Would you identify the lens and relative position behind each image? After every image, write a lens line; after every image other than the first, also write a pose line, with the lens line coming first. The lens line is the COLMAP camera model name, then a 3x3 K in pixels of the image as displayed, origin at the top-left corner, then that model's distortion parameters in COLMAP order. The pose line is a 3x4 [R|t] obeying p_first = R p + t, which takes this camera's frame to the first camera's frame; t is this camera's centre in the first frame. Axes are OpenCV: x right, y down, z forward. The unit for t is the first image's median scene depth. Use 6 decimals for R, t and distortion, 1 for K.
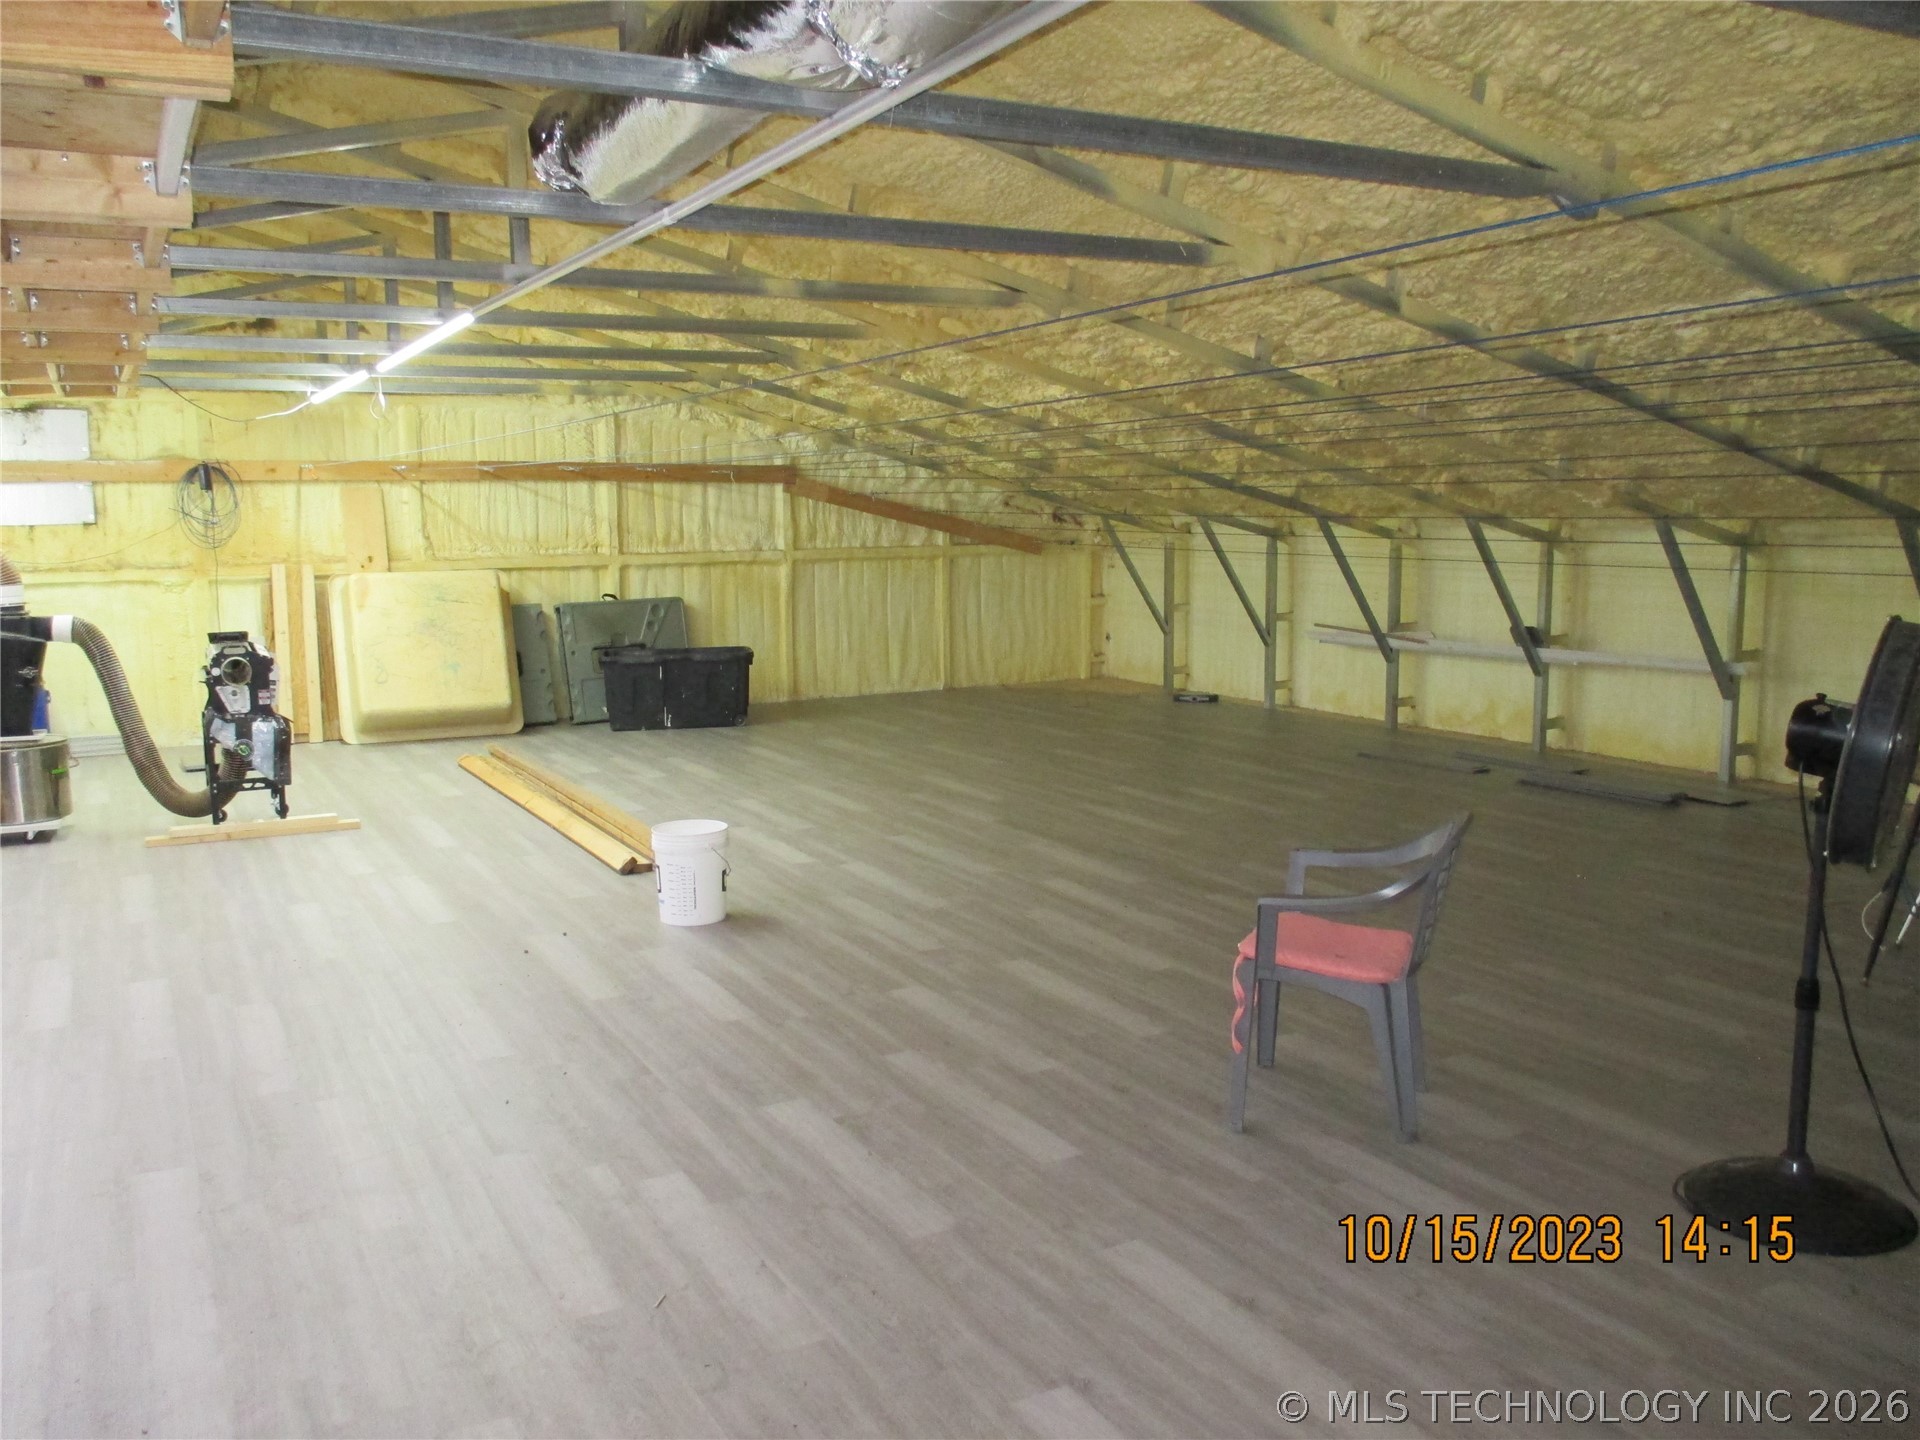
lens RADIAL K [[1566.6, 0, 960.0], [0, 1566.6, 720.0], [0, 0, 1]] dist [-0.038220, 0.001617]
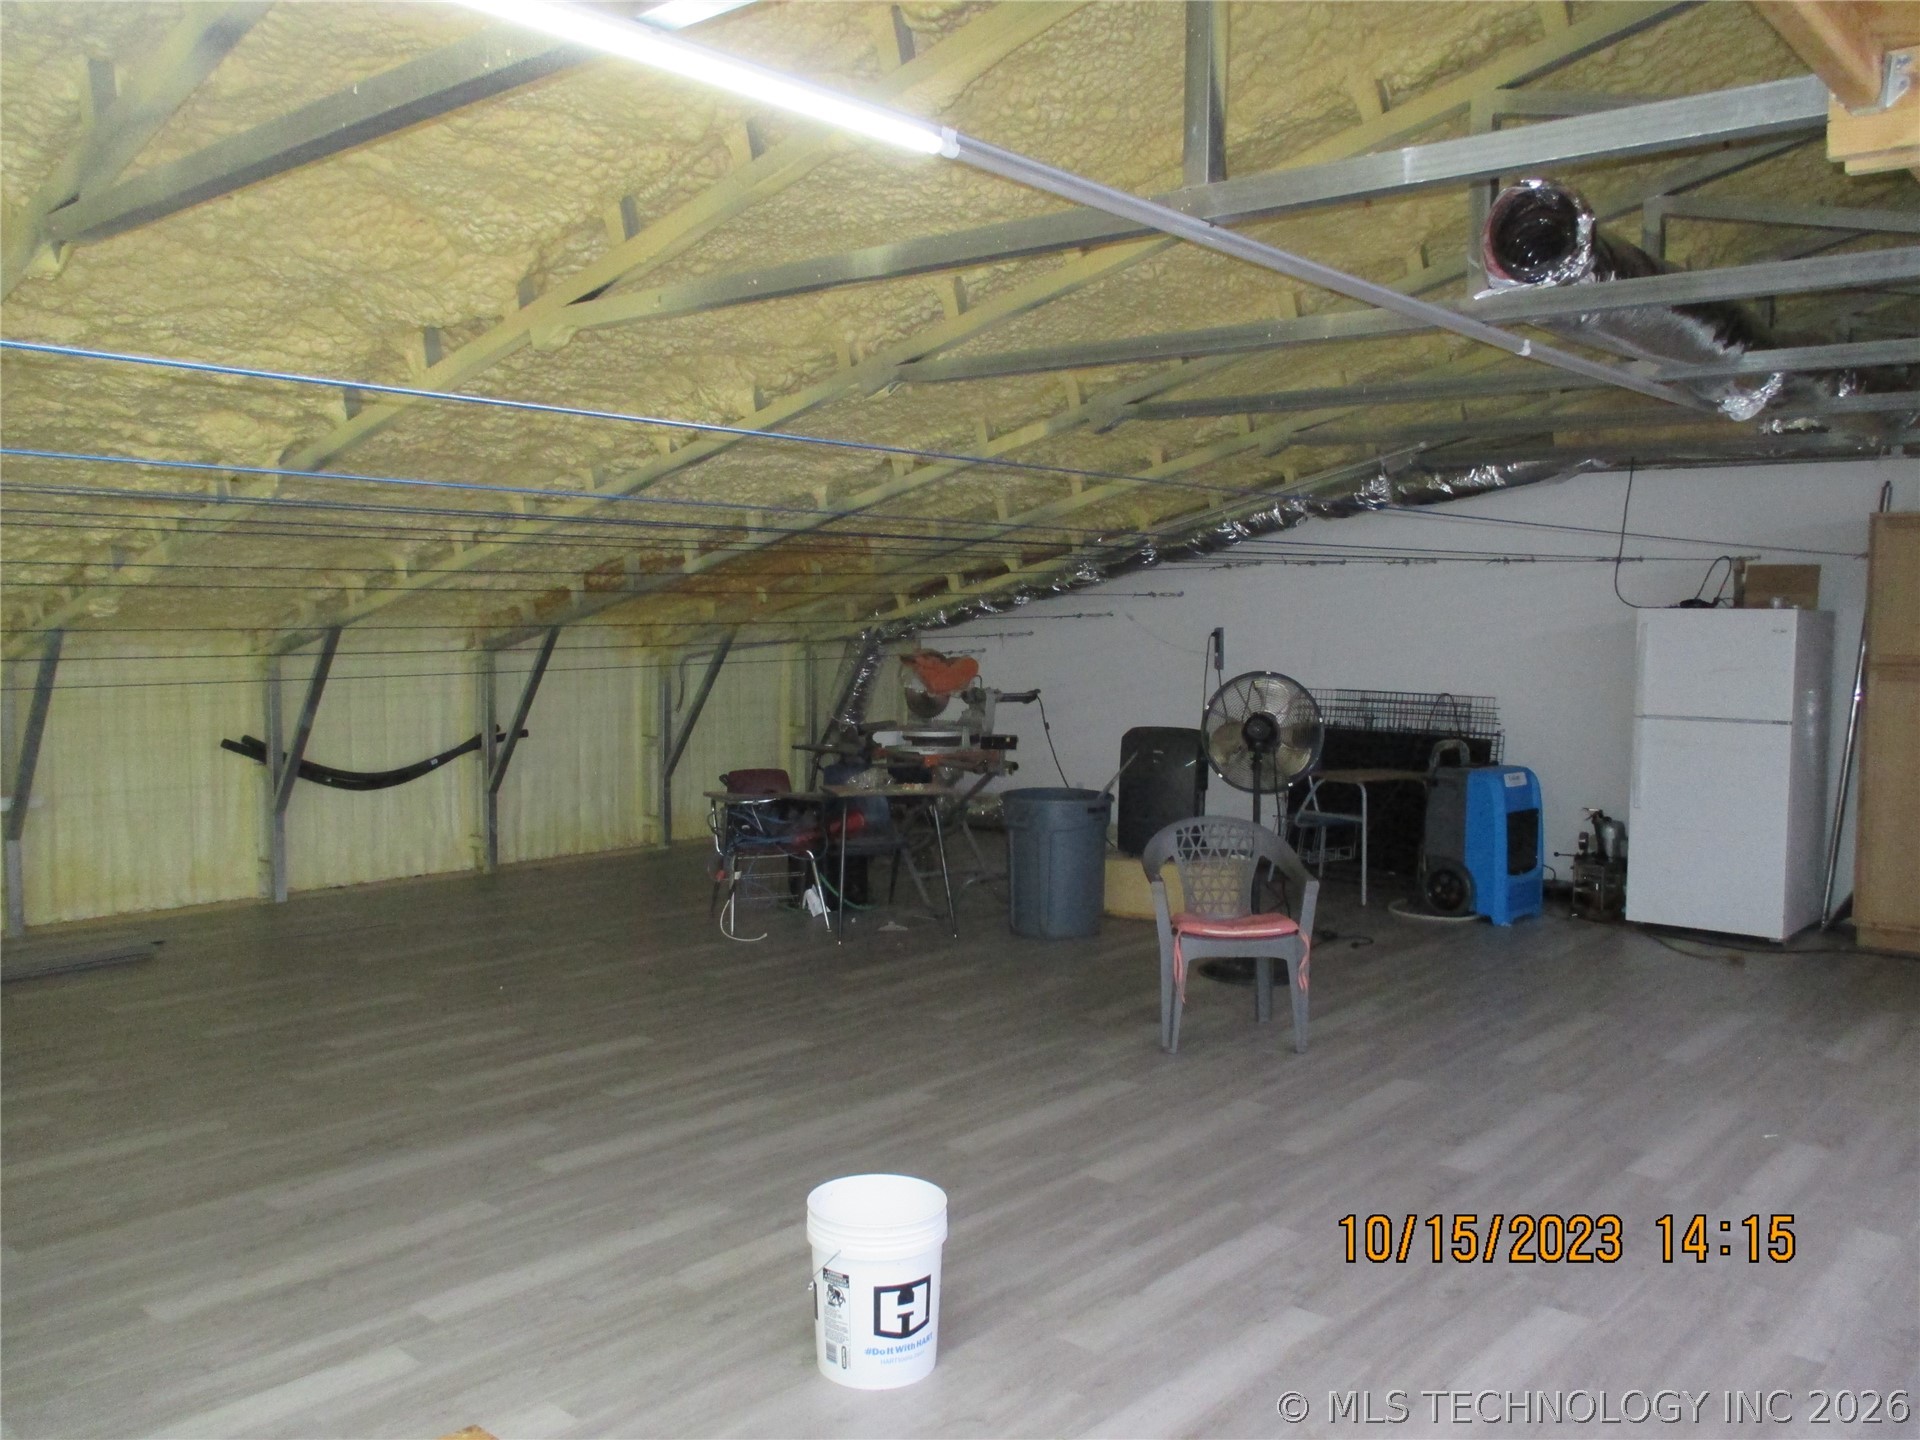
lens RADIAL K [[1564.9, 0, 960.0], [0, 1564.9, 720.0], [0, 0, 1]] dist [-0.008346, -0.000706]
pose [[-0.348521, -0.059328, 0.935421, -0.362877], [0.116544, 0.987507, 0.106054, -0.080882], [-0.930027, 0.145980, -0.337253, 0.597409]]
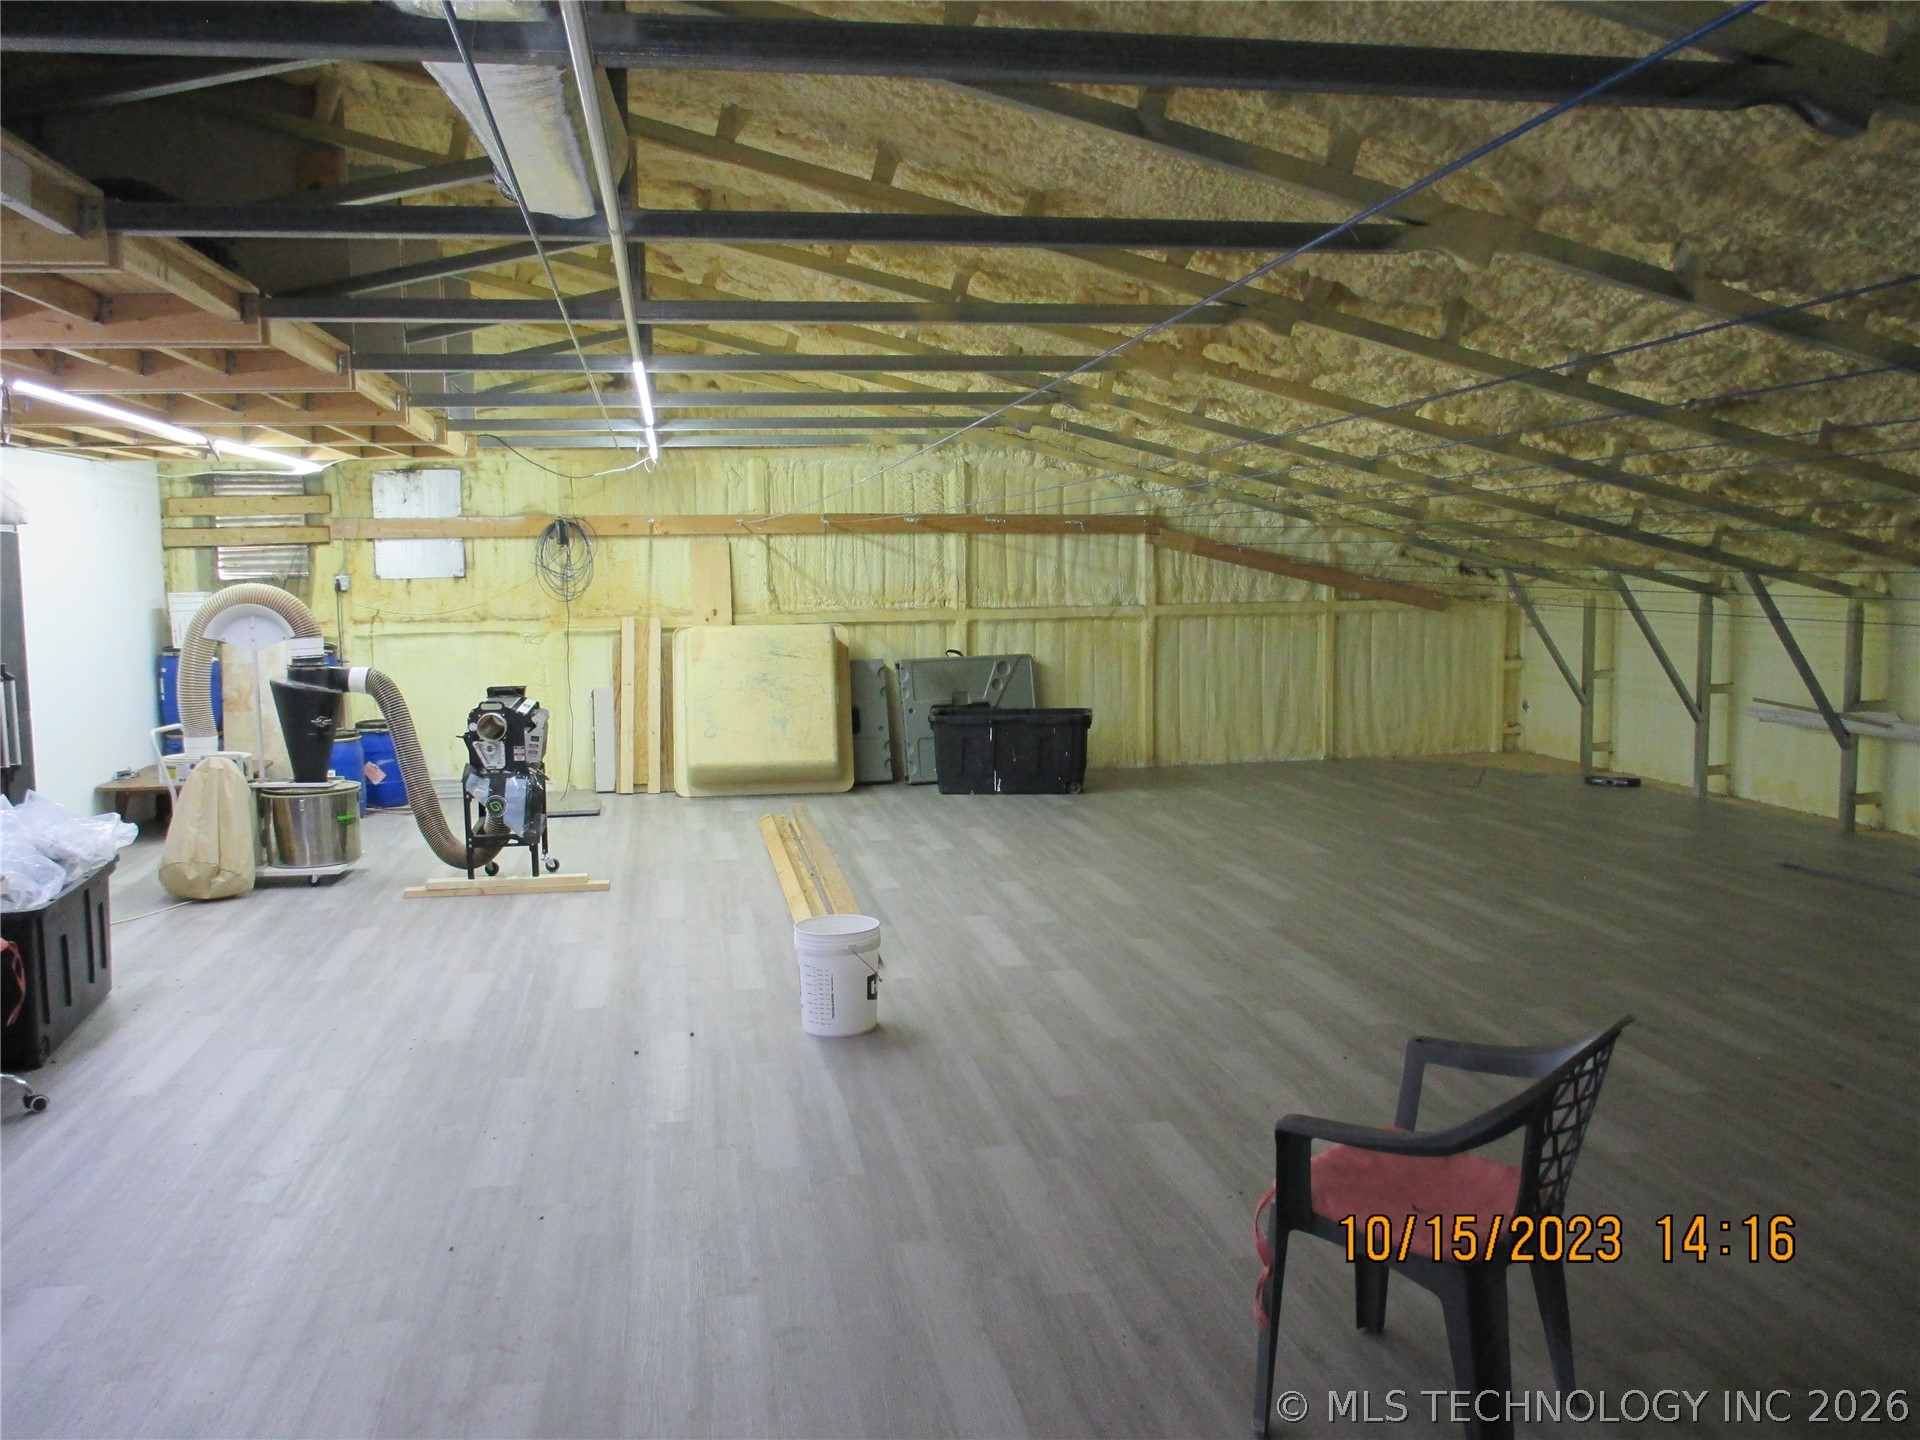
lens RADIAL K [[1566.6, 0, 960.0], [0, 1566.6, 720.0], [0, 0, 1]] dist [-0.038220, 0.001617]
pose [[0.948821, 0.027647, -0.314602, 0.089167], [-0.037360, 0.998992, -0.024886, -0.014475], [0.313597, 0.035366, 0.948897, 0.092588]]
